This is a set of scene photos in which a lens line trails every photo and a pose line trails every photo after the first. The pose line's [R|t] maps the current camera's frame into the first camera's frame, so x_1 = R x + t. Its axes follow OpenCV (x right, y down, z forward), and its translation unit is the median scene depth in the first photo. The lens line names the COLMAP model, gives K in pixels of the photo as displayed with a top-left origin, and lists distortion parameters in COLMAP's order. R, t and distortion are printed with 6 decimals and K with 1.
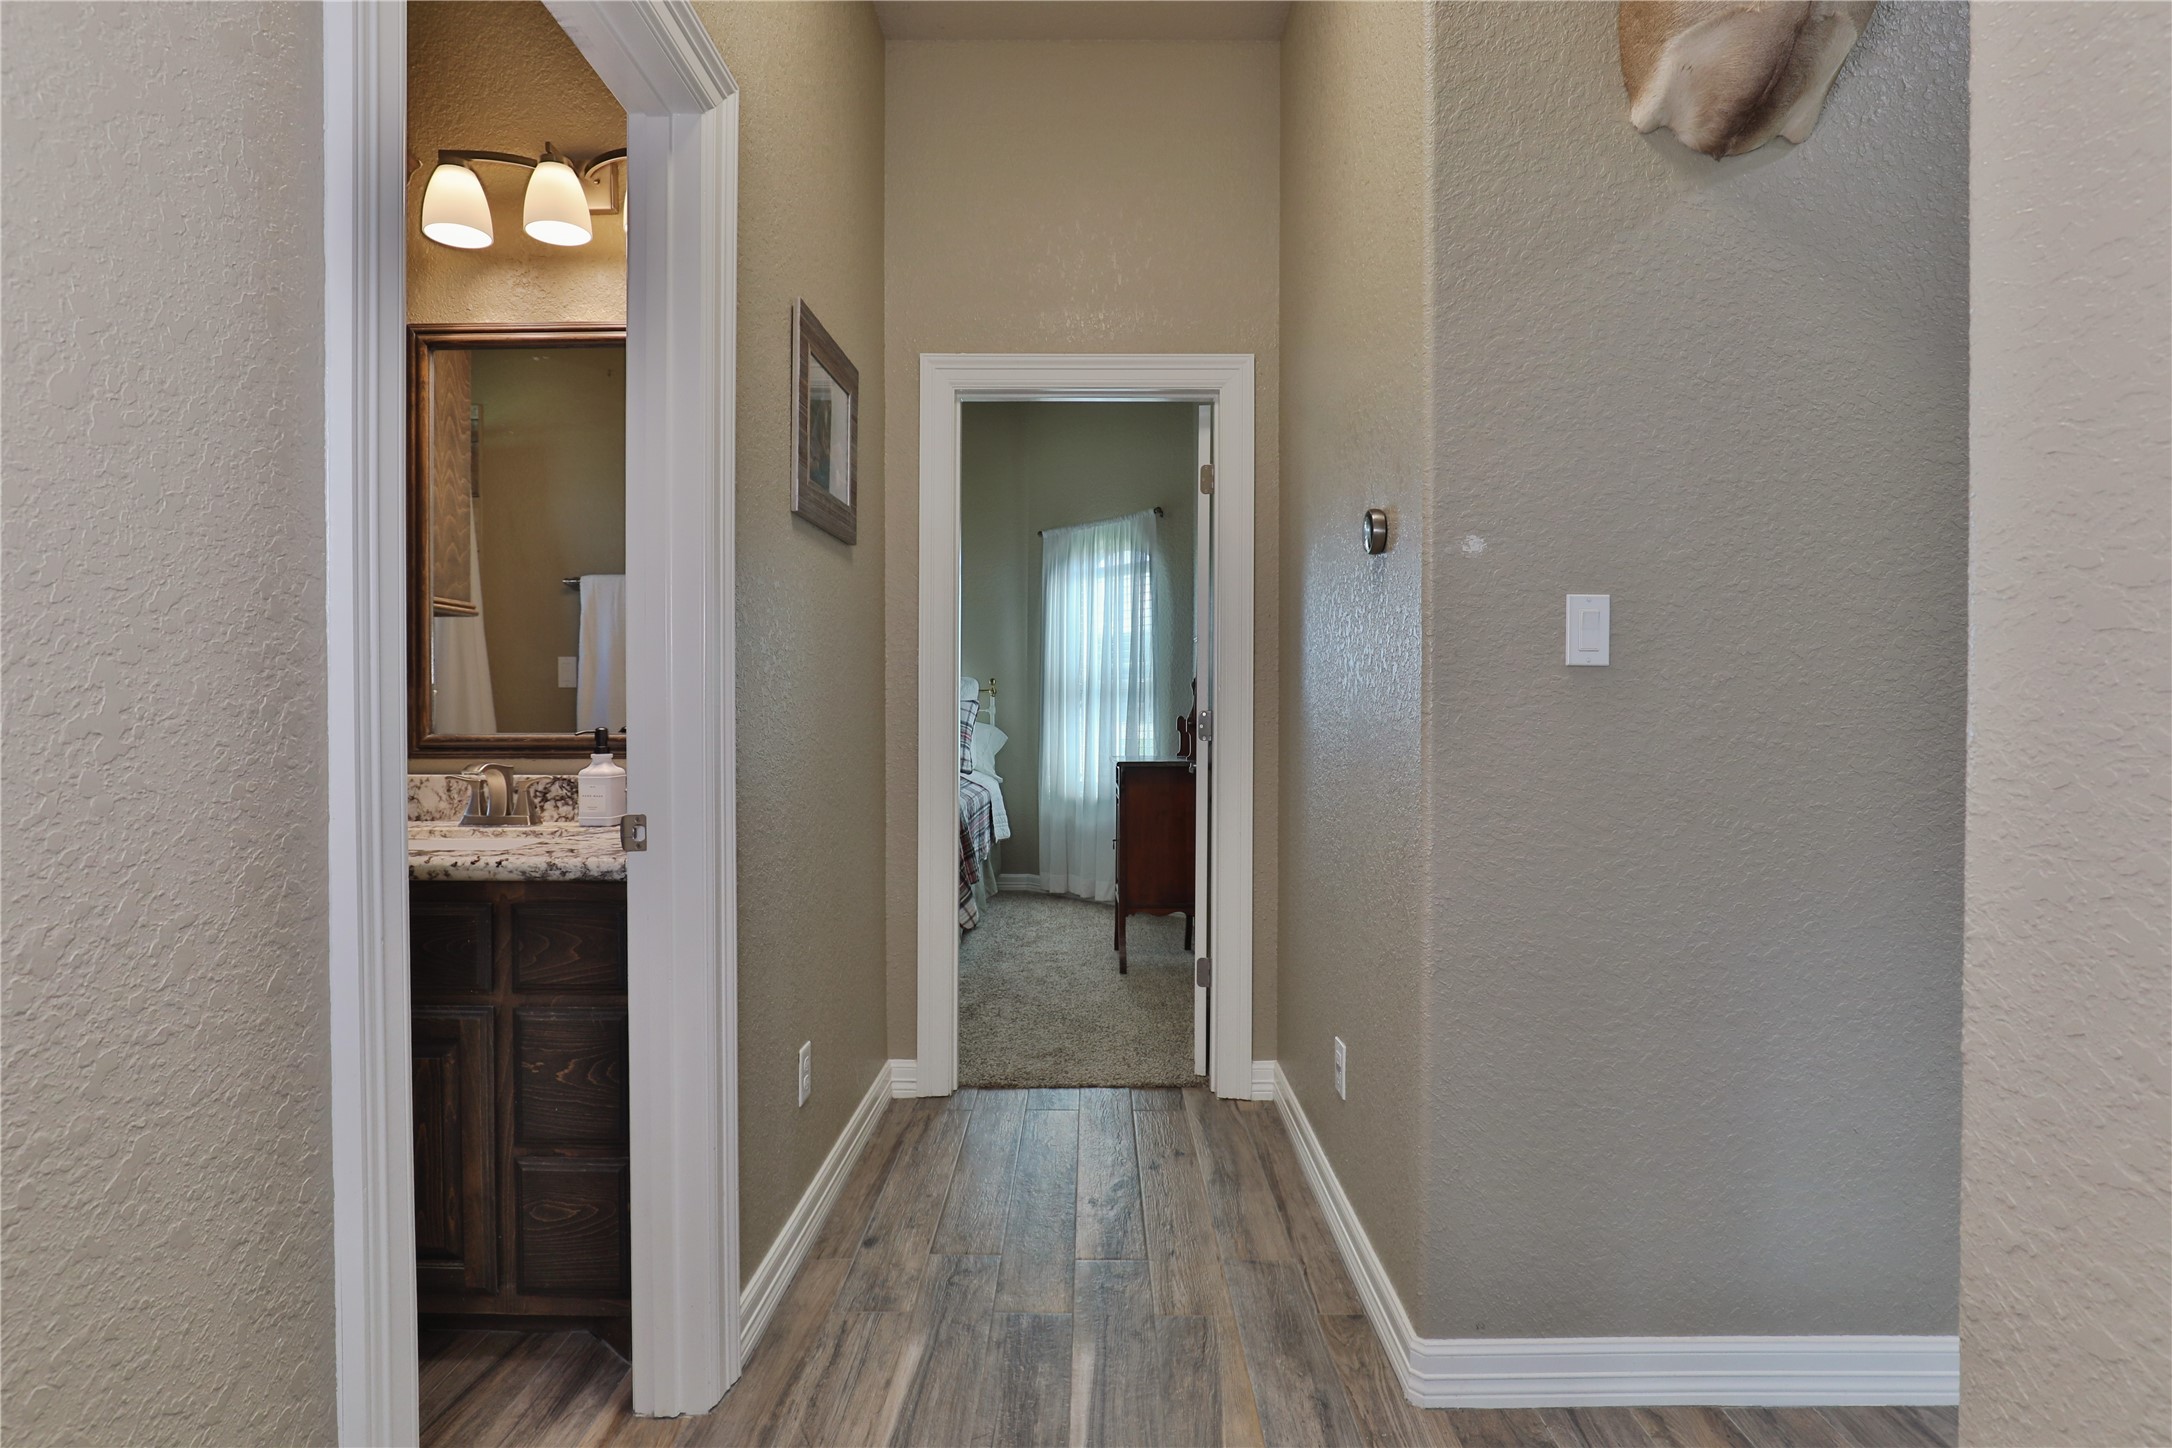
lens RADIAL K [[1048.3, 0, 1077.3], [0, 1048.3, 717.1], [0, 0, 1]] dist [-0.019801, 0.001053]
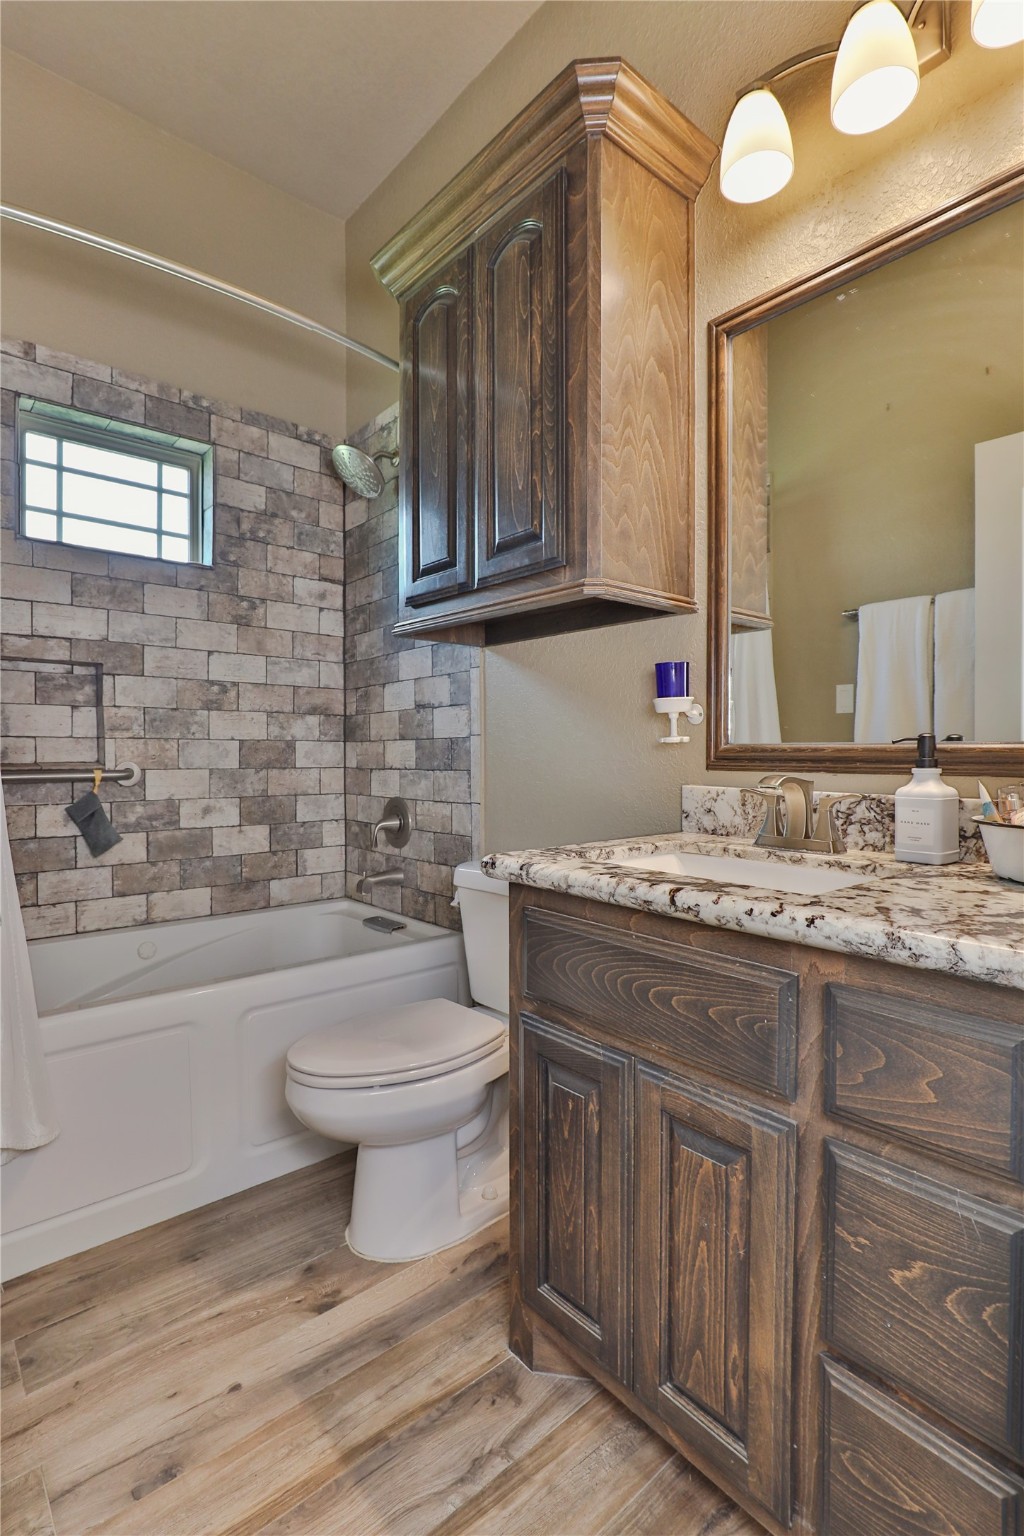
lens RADIAL K [[741.3, 0, 512.0], [0, 741.3, 768.0], [0, 0, 1]] dist [-0.019801, 0.001053]
pose [[0.662086, 0.019903, -0.749163, -0.255693], [-0.007526, 0.999773, 0.019910, 0.027159], [0.749390, -0.007544, 0.662086, 0.422833]]
